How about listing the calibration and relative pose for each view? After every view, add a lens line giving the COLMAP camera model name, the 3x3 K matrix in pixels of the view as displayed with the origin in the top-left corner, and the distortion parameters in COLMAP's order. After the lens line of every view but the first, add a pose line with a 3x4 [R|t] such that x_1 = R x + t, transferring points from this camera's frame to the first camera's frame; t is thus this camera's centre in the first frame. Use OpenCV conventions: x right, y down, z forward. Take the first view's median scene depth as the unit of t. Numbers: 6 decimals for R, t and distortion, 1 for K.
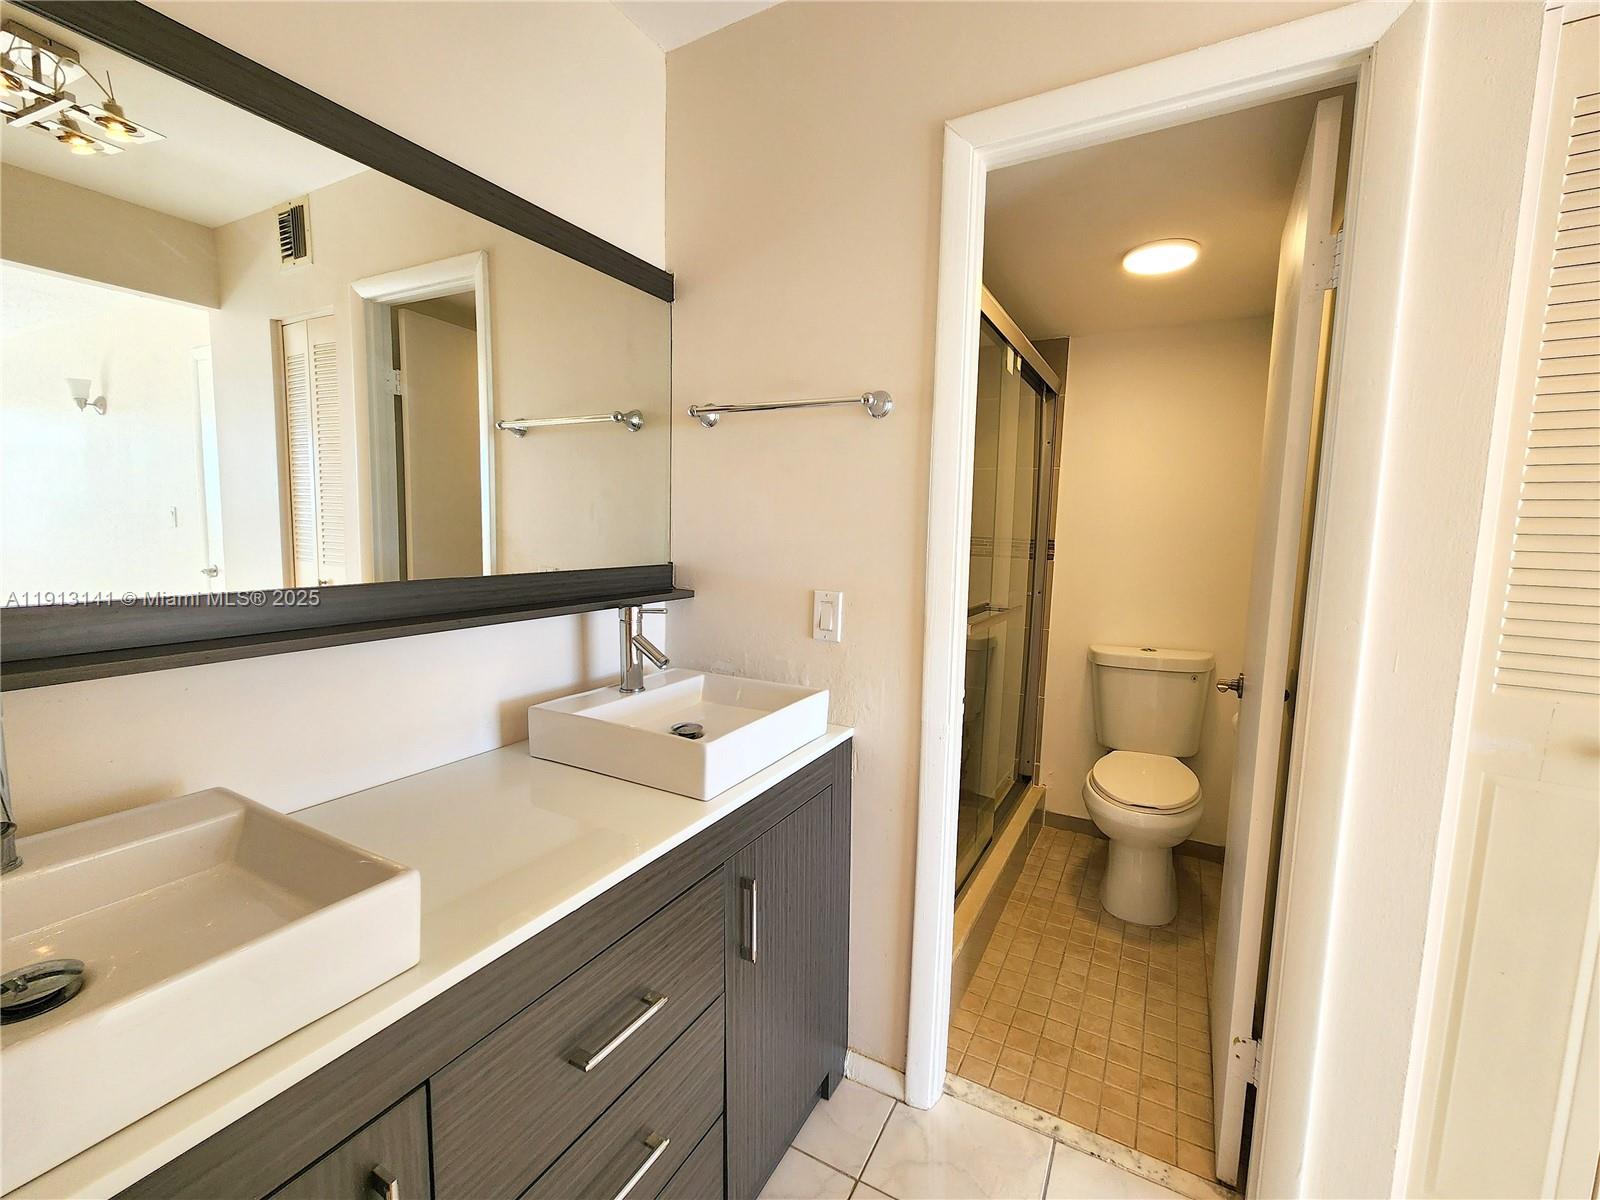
lens RADIAL K [[662.7, 0, 813.8], [0, 662.7, 596.2], [0, 0, 1]] dist [0.000061, 0.000050]
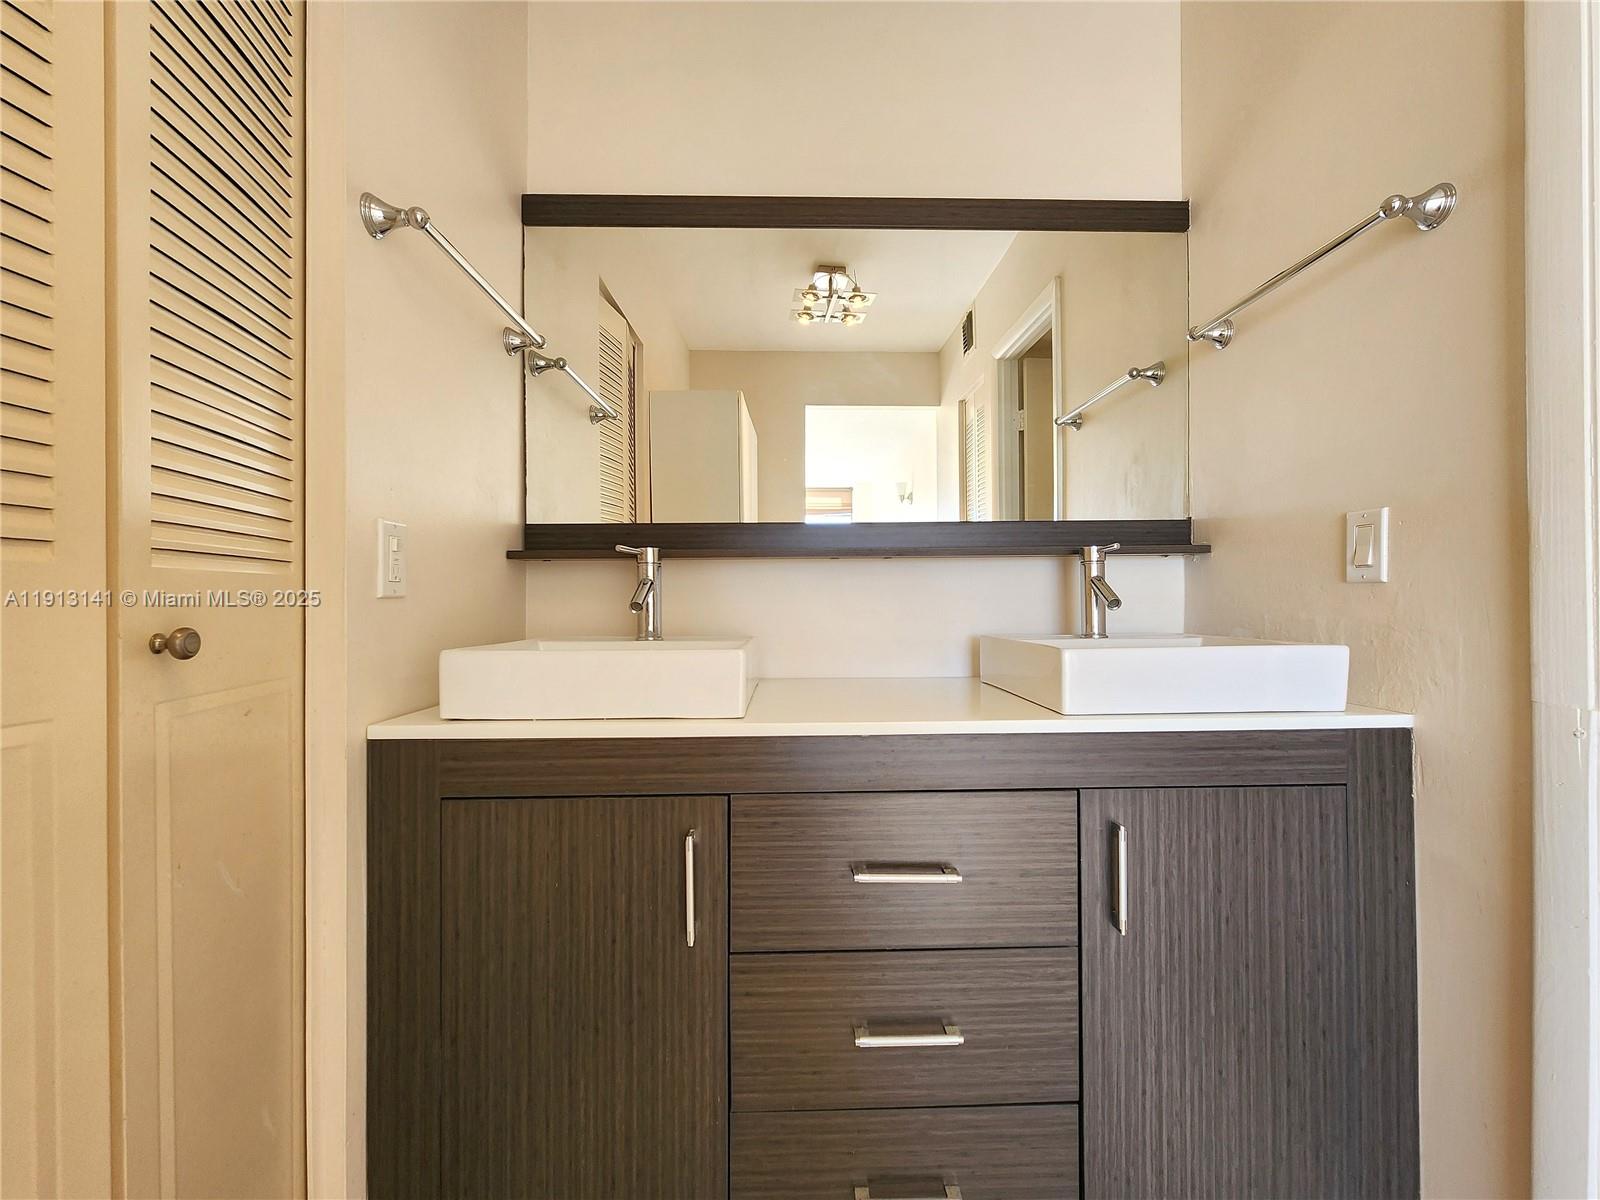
lens RADIAL K [[662.7, 0, 813.8], [0, 662.7, 596.2], [0, 0, 1]] dist [0.000061, 0.000050]
pose [[0.501087, -0.029923, -0.864880, 0.309108], [-0.072611, 0.994424, -0.076473, 0.166368], [0.862346, 0.101119, 0.496120, 0.167964]]
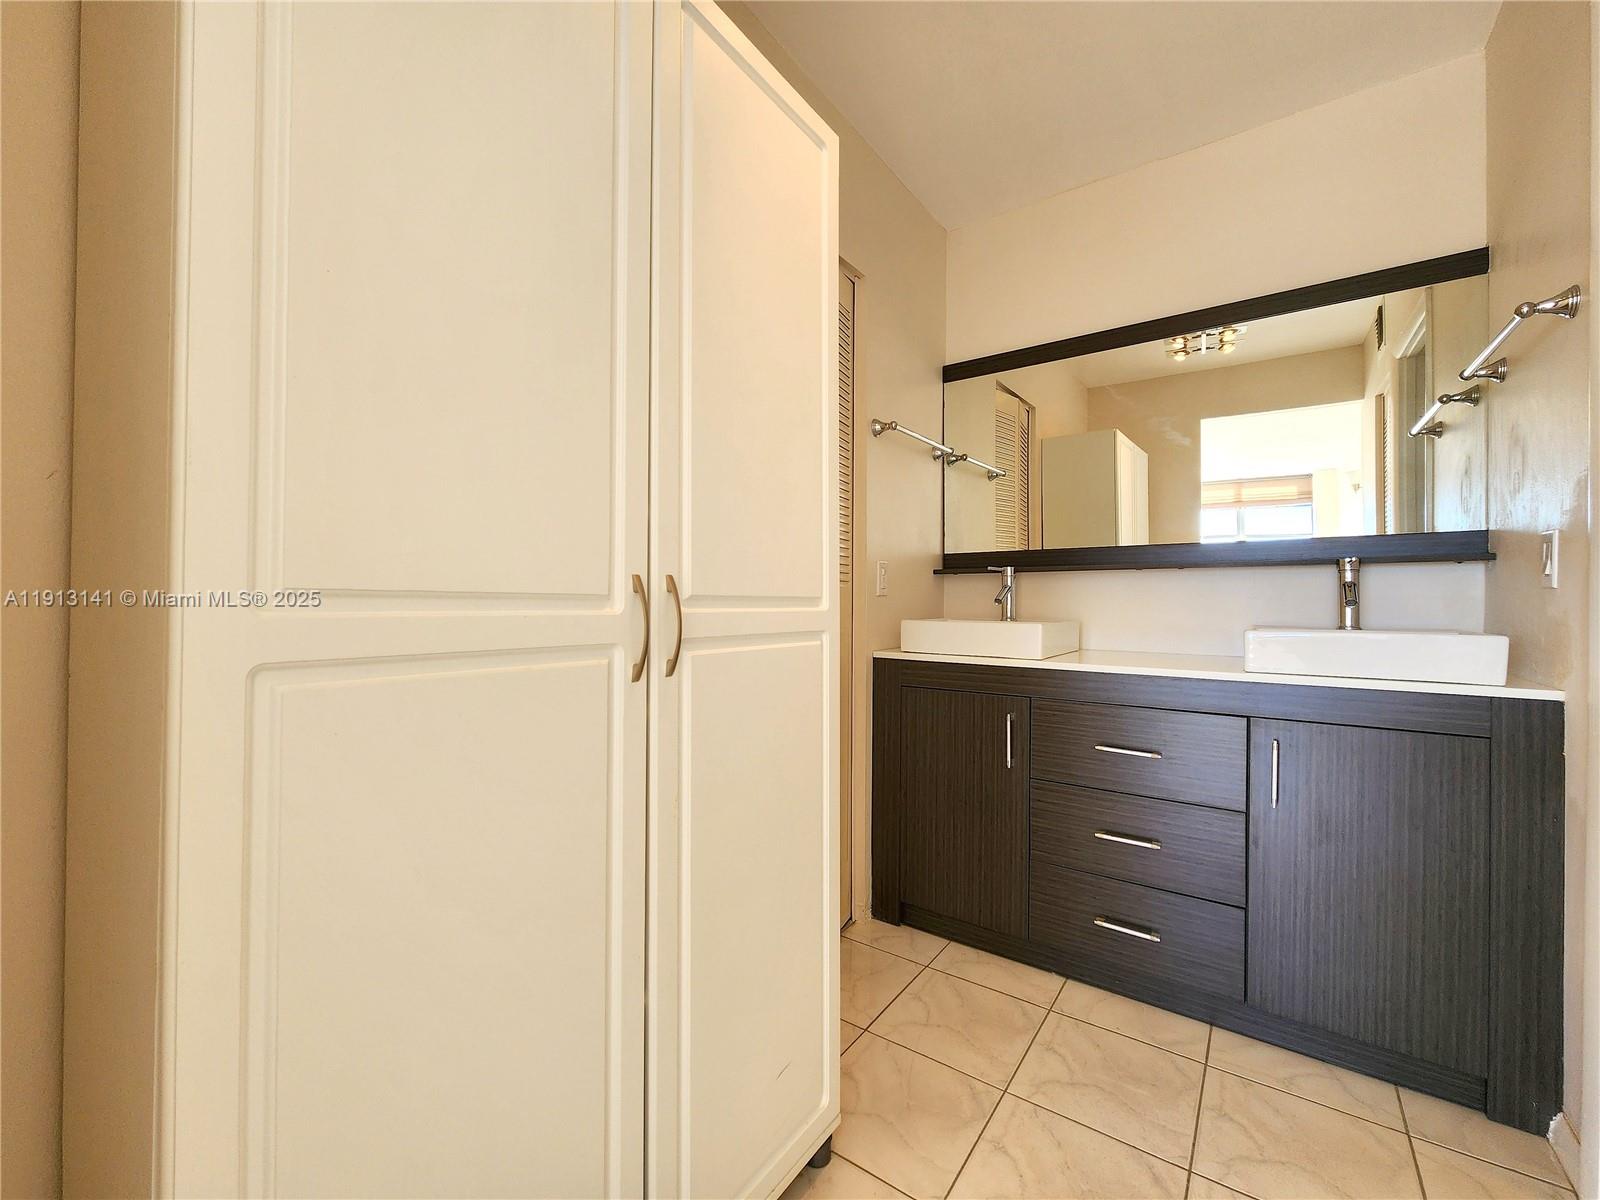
lens RADIAL K [[662.7, 0, 813.8], [0, 662.7, 596.2], [0, 0, 1]] dist [0.000061, 0.000050]
pose [[-0.115490, -0.027380, -0.992931, 0.937813], [-0.109794, 0.993847, -0.014635, 0.185547], [0.987222, 0.107328, -0.117786, 0.158158]]
